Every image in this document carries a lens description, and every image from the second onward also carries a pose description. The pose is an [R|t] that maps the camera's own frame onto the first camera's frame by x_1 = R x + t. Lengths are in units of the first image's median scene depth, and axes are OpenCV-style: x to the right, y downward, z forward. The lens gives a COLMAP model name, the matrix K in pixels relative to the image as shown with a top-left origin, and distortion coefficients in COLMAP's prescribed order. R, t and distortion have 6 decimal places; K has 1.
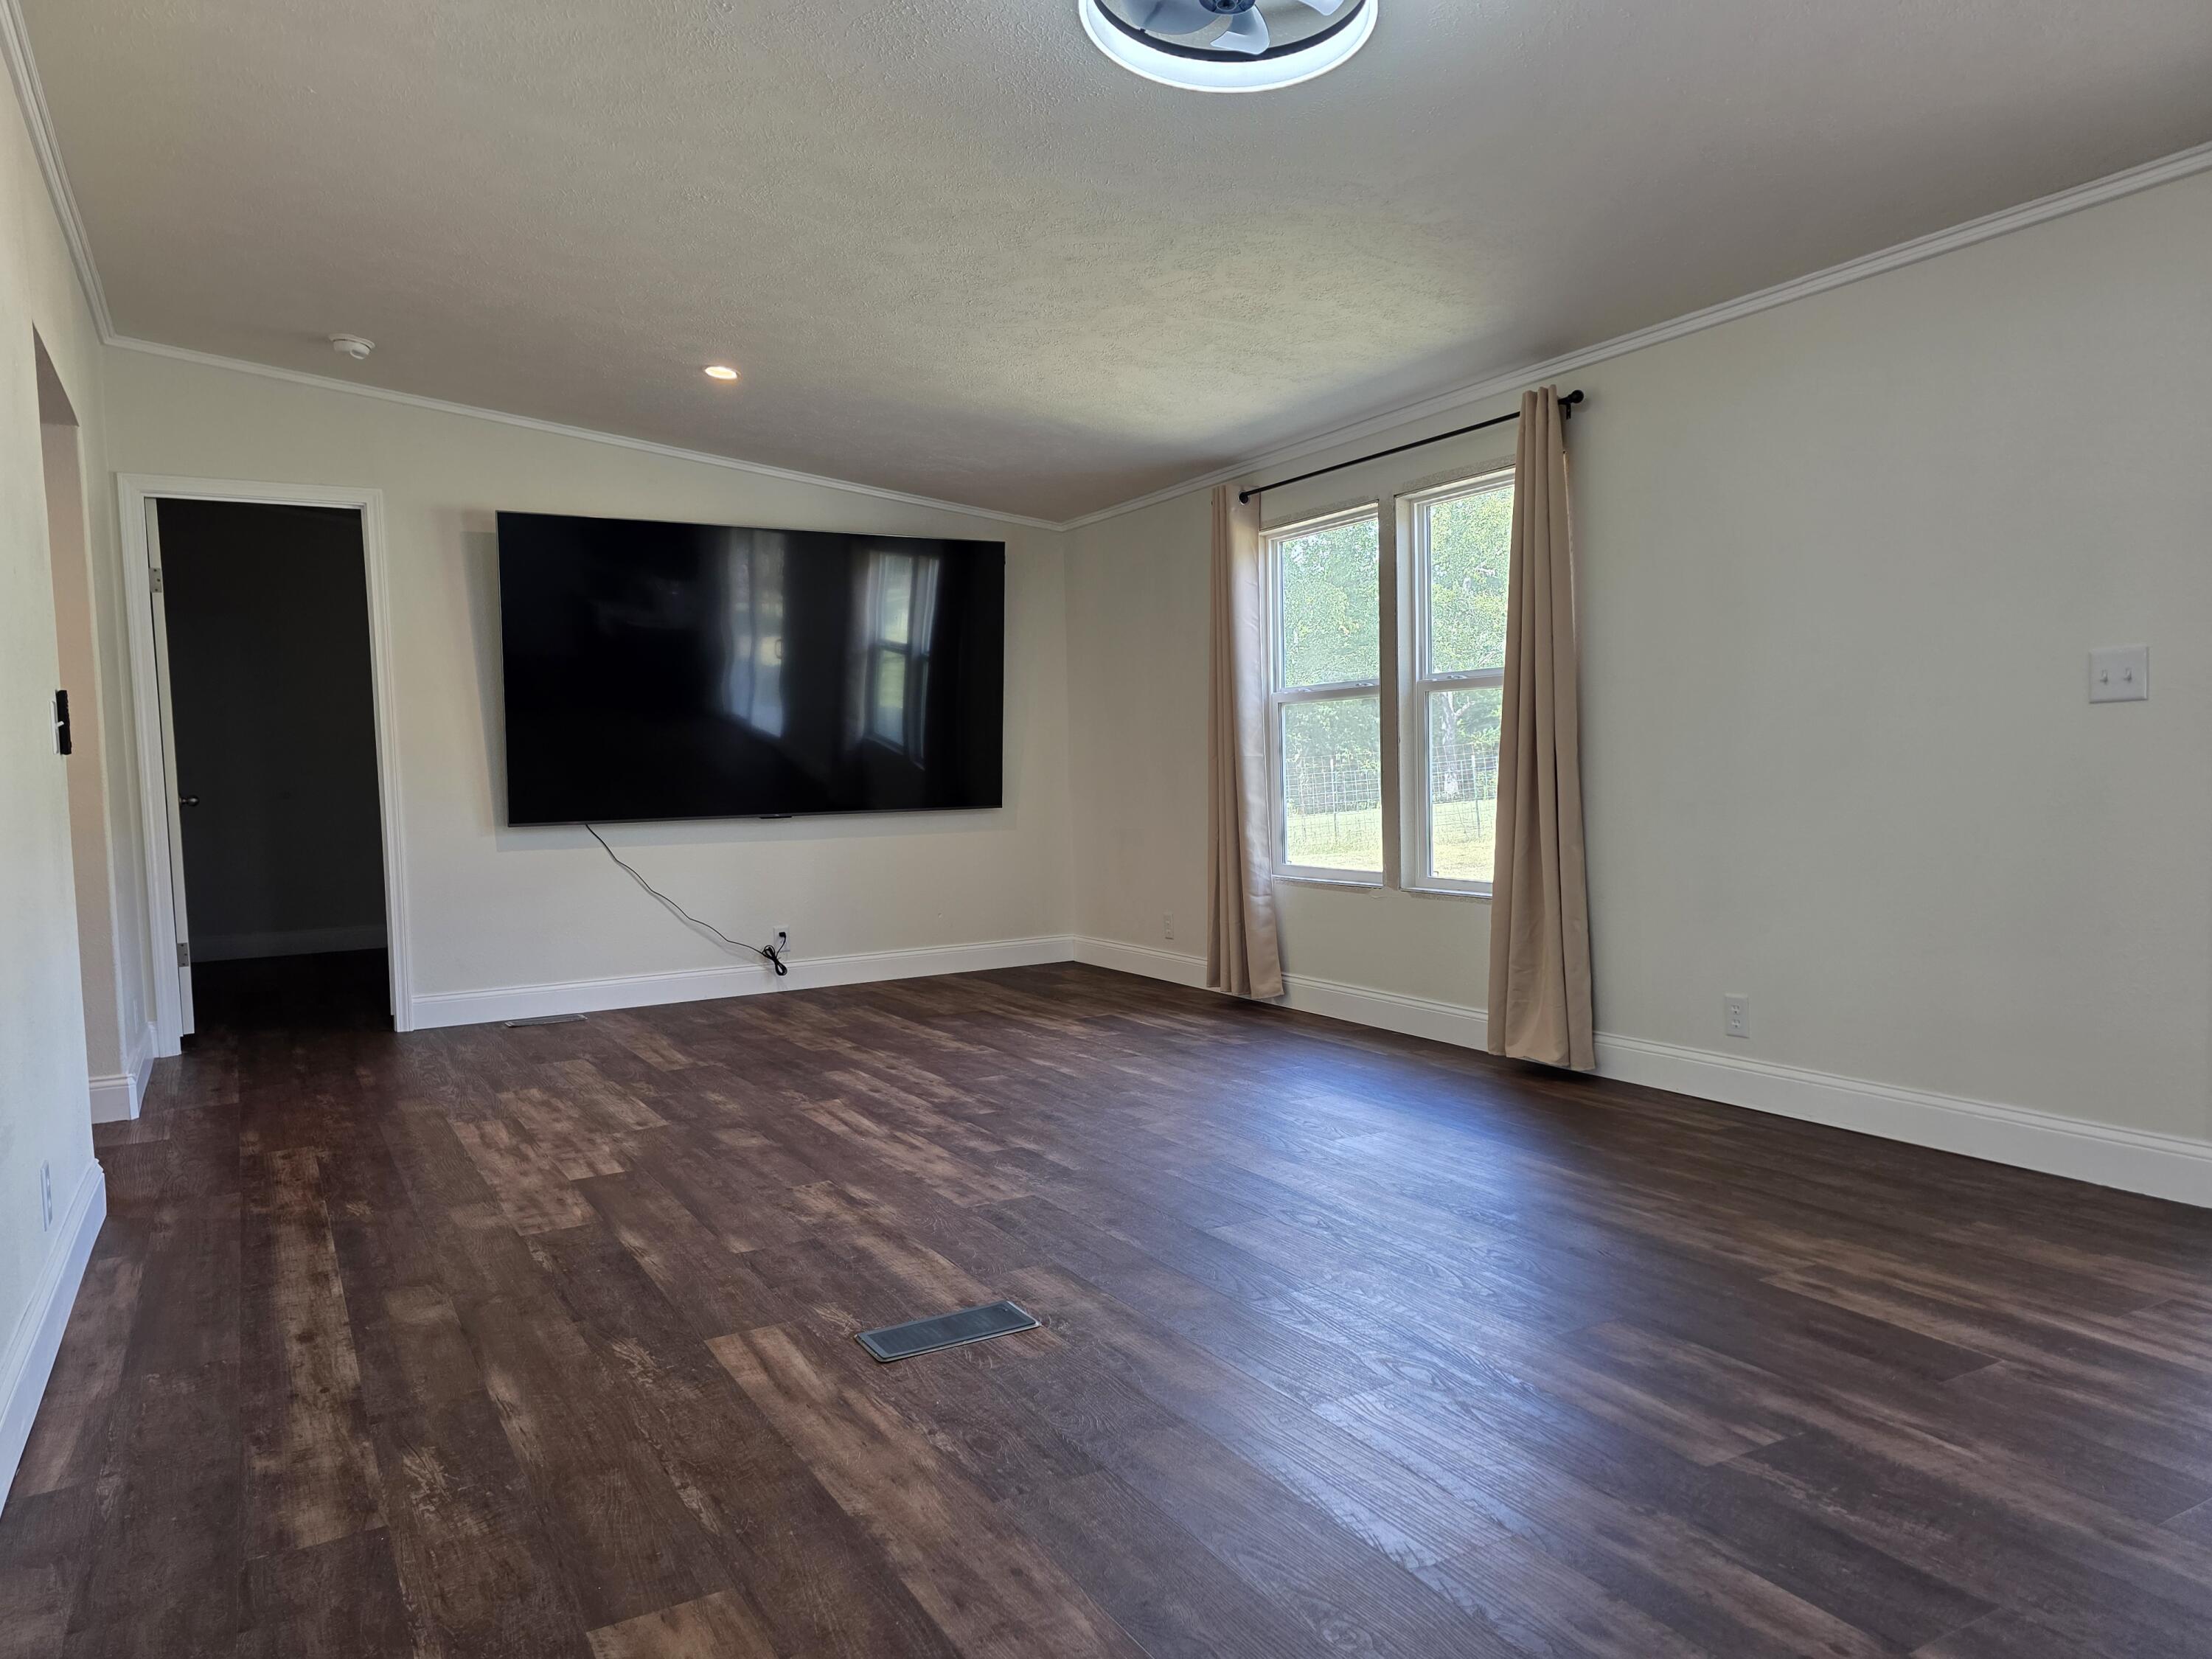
lens RADIAL K [[1473.3, 0, 1116.8], [0, 1473.3, 860.1], [0, 0, 1]] dist [0.075573, -0.064729]
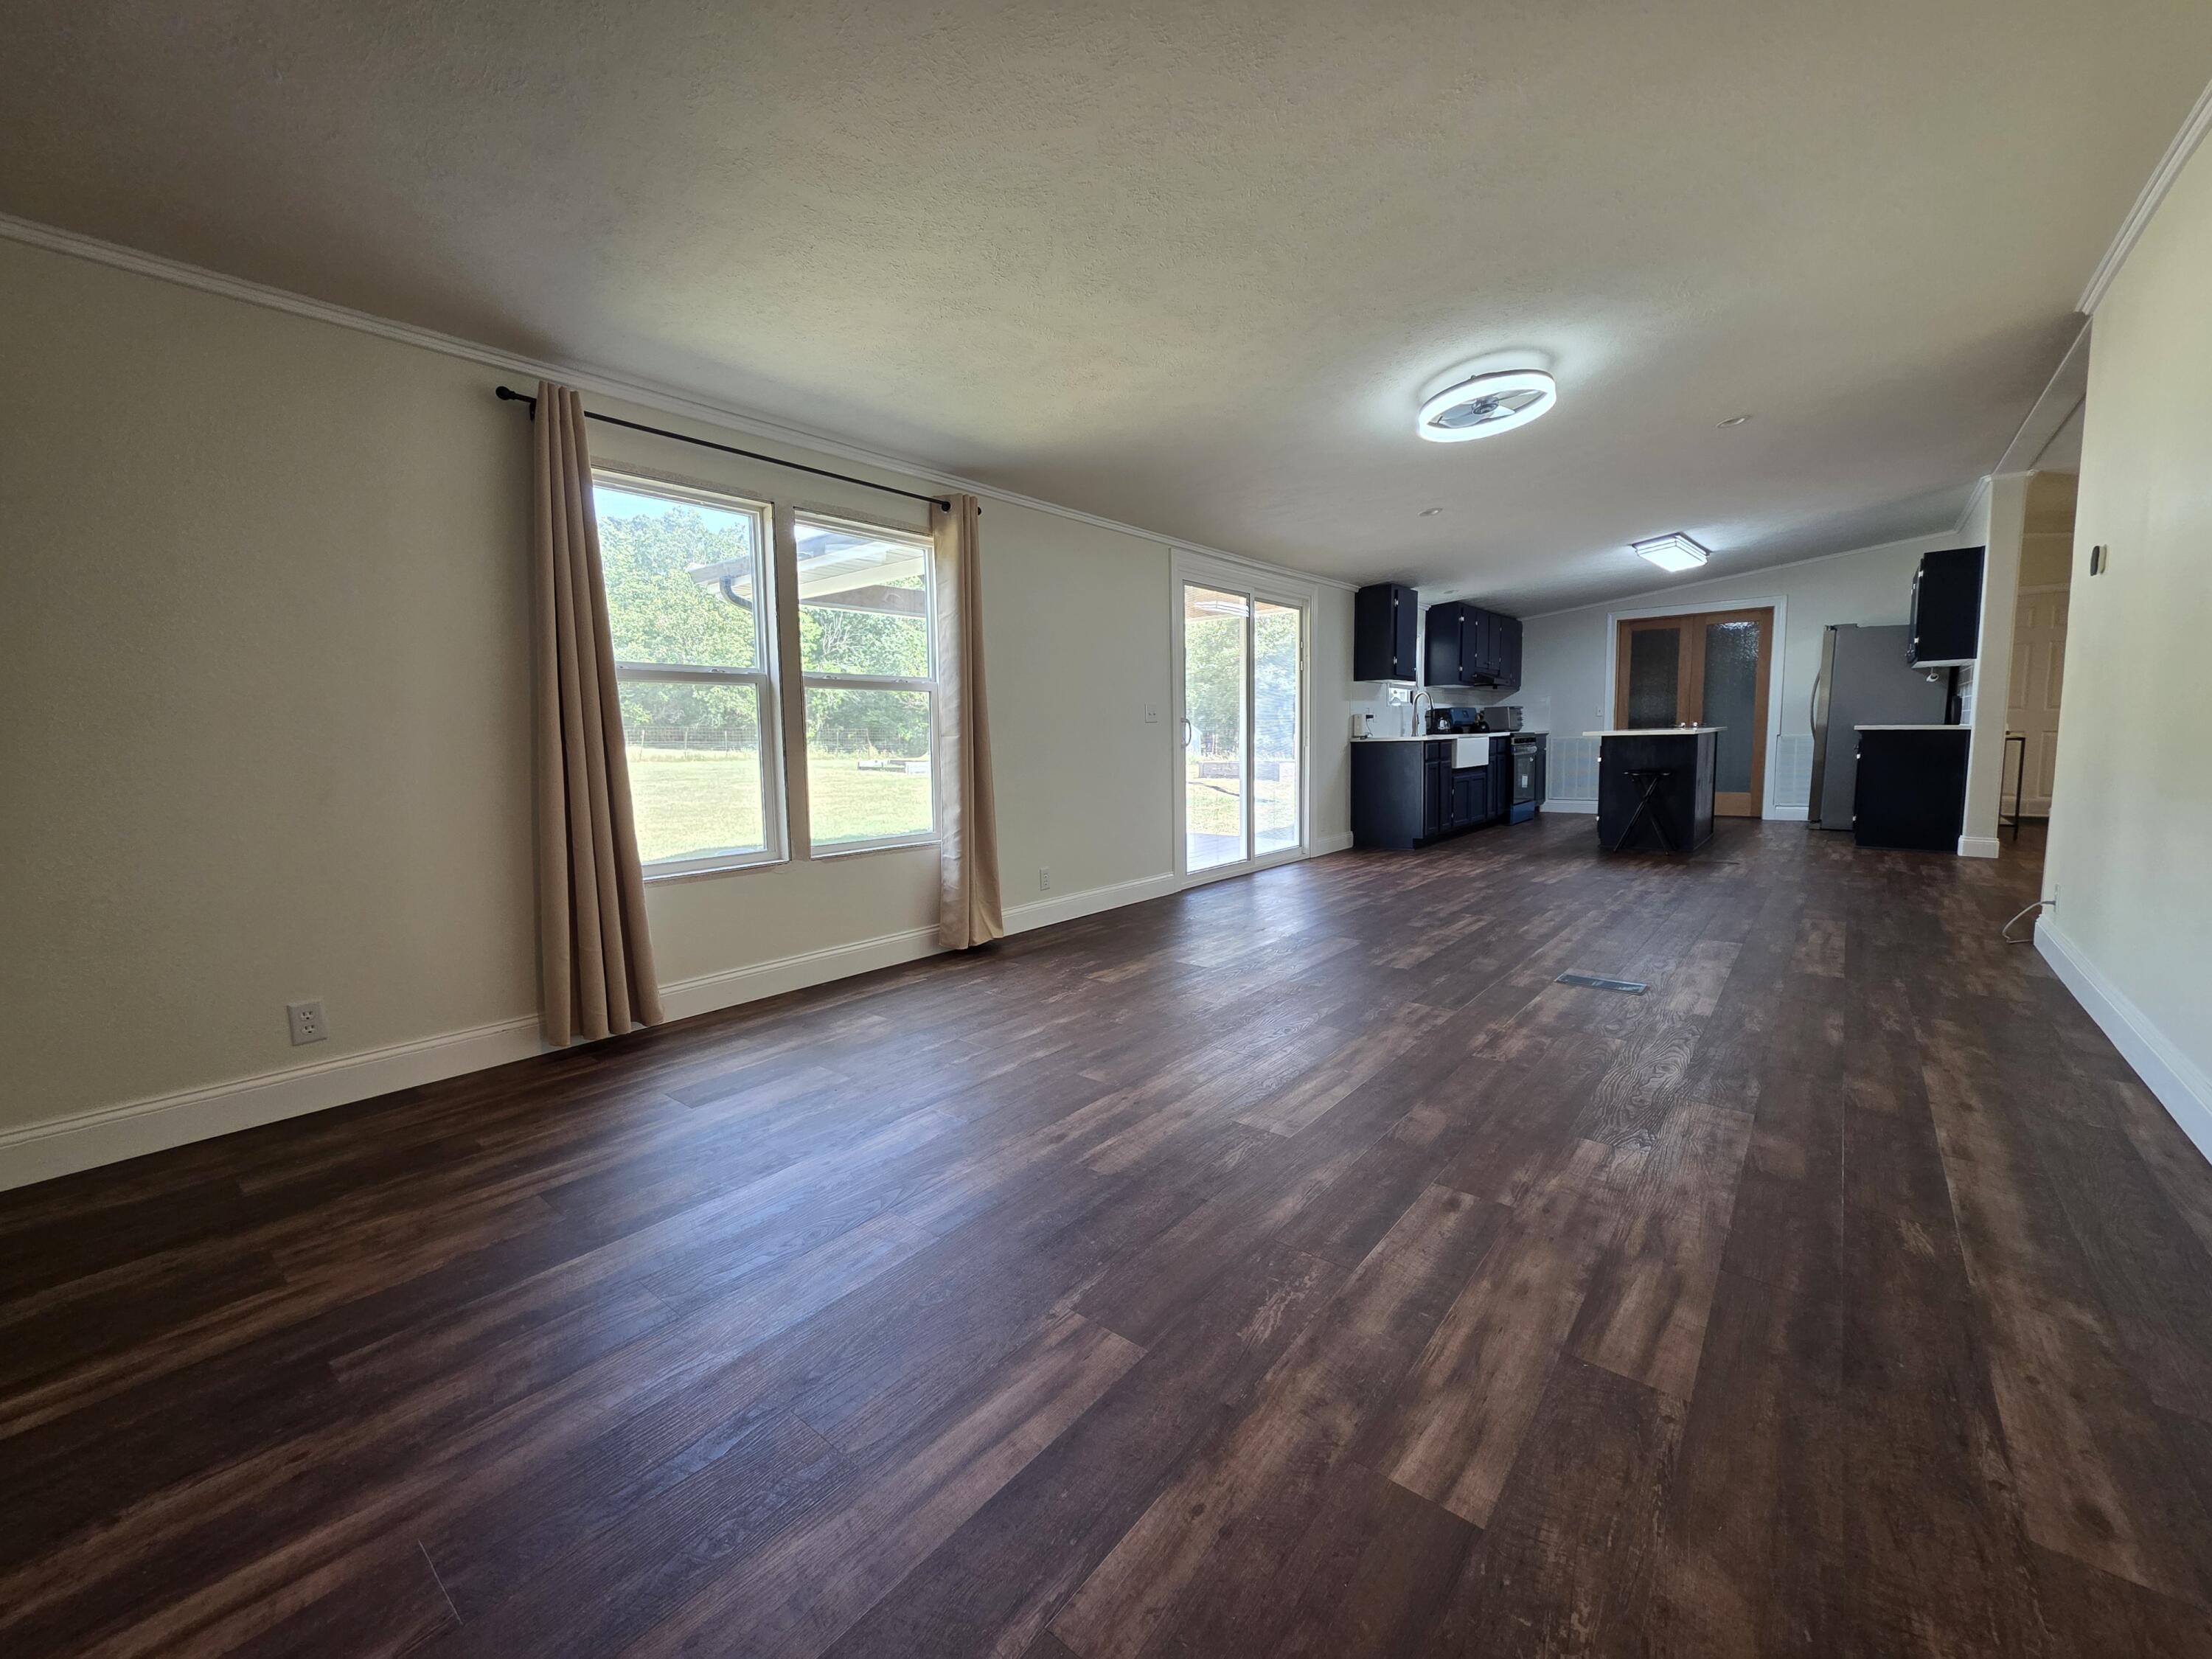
lens RADIAL K [[891.5, 0, 1105.8], [0, 891.5, 822.2], [0, 0, 1]] dist [0.000429, 0.000696]
pose [[-0.345359, -0.055183, 0.936847, -0.645803], [0.091052, 0.991590, 0.091973, -0.062518], [-0.934043, 0.117065, -0.337430, 1.256574]]
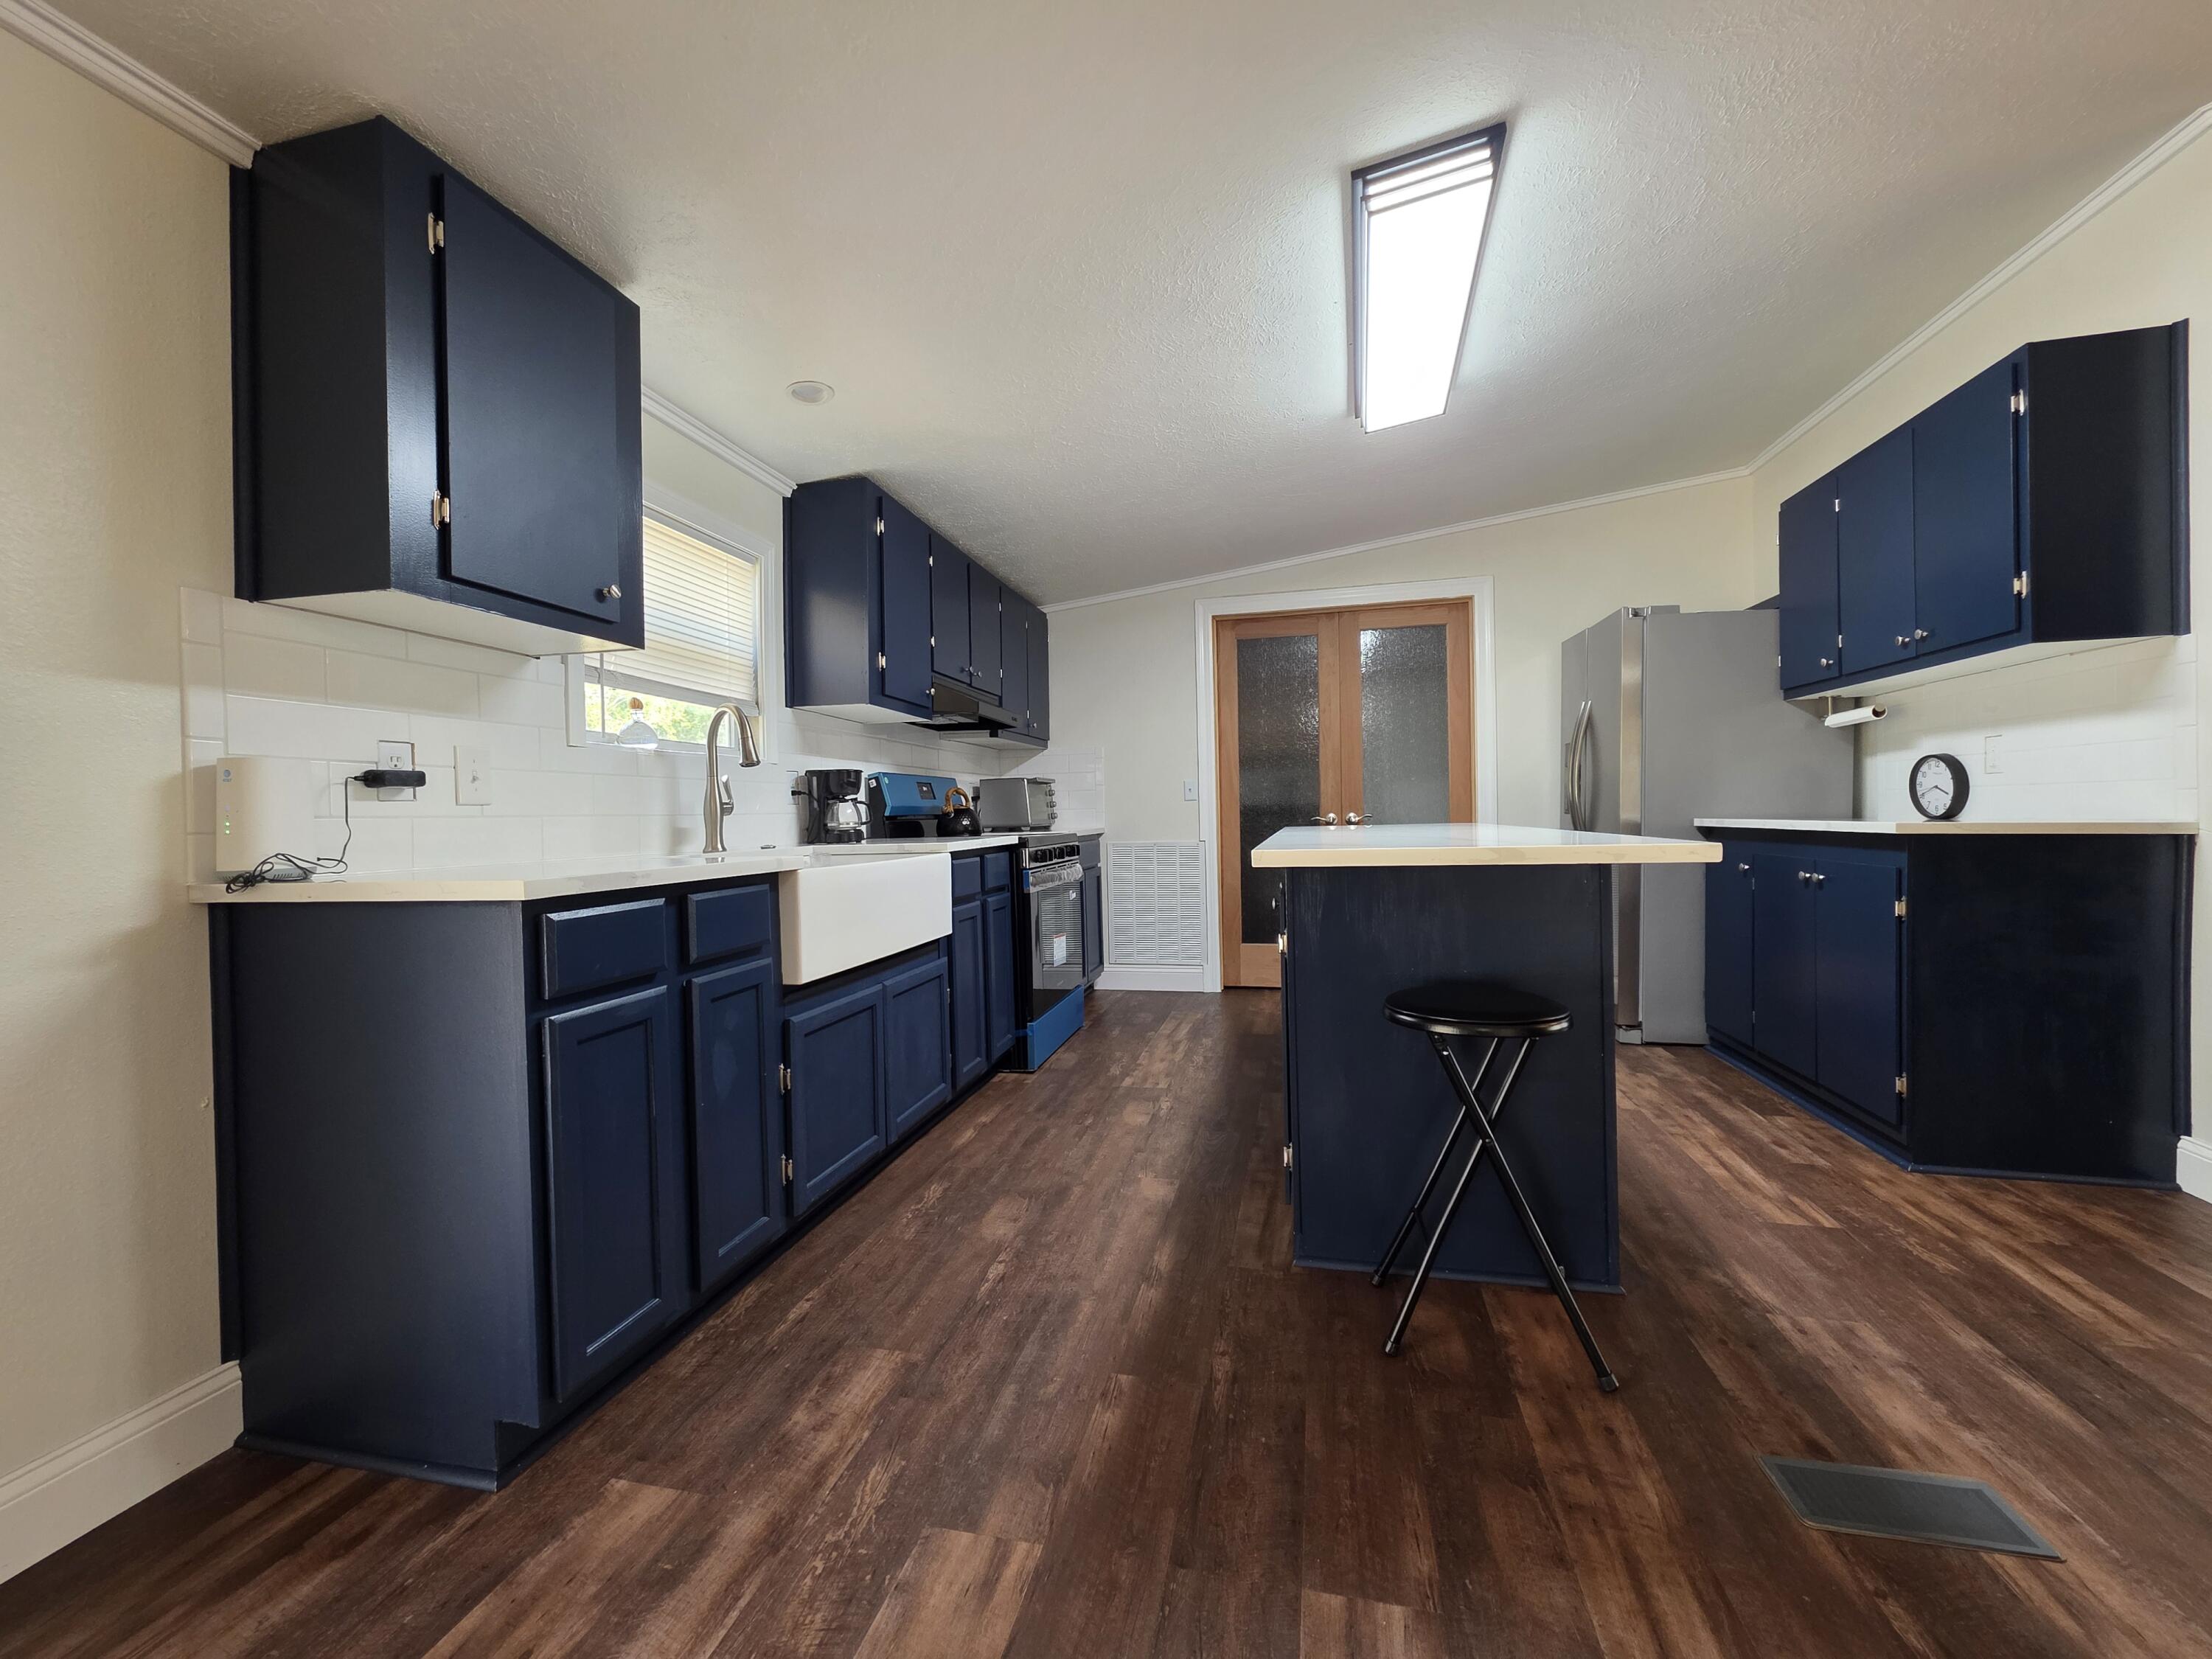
lens RADIAL K [[885.1, 0, 1103.5], [0, 885.1, 822.6], [0, 0, 1]] dist [-0.000406, 0.000843]
pose [[-0.729417, 0.039246, 0.682943, 0.355283], [0.085150, 0.995797, 0.033720, -0.026634], [-0.678749, 0.082749, -0.729693, 0.210313]]
